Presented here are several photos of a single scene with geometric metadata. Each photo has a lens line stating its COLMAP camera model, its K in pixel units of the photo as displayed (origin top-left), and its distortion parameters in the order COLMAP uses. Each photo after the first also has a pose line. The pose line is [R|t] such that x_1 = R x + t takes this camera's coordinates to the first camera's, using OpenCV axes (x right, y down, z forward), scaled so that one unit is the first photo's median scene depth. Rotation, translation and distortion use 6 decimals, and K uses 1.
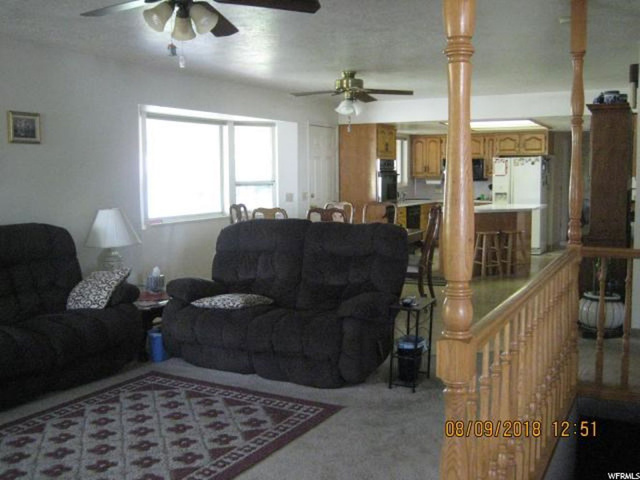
lens RADIAL K [[677.0, 0, 320.0], [0, 677.0, 240.0], [0, 0, 1]] dist [-0.133167, 0.024491]
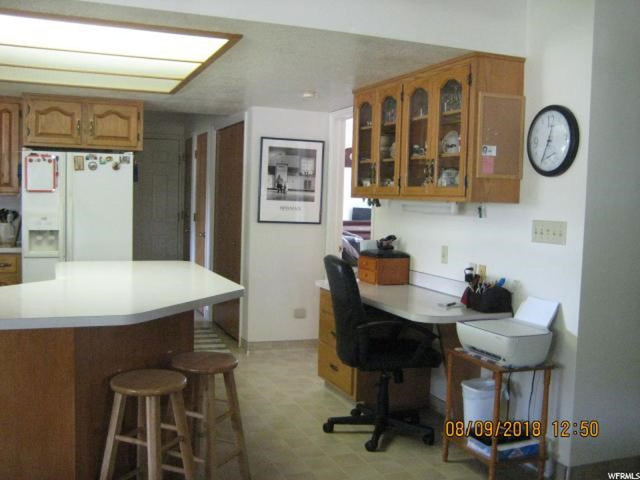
lens RADIAL K [[677.0, 0, 320.0], [0, 677.0, 240.0], [0, 0, 1]] dist [-0.133167, 0.024491]
pose [[0.659183, -0.019826, 0.751722, 0.062790], [0.033300, 0.999441, -0.002841, -0.057153], [-0.751245, 0.026905, 0.659475, 0.578647]]
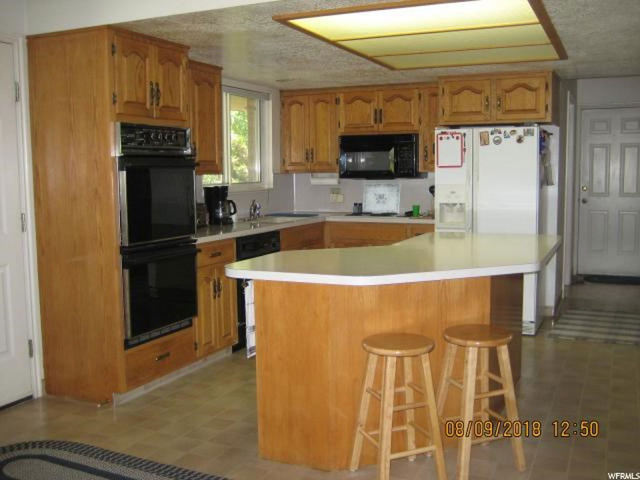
lens RADIAL K [[677.0, 0, 320.0], [0, 677.0, 240.0], [0, 0, 1]] dist [-0.133167, 0.024491]
pose [[0.999990, -0.004282, -0.001248, 0.178046], [0.004291, 0.999966, 0.007006, -0.048649], [0.001218, -0.007012, 0.999975, 0.528304]]
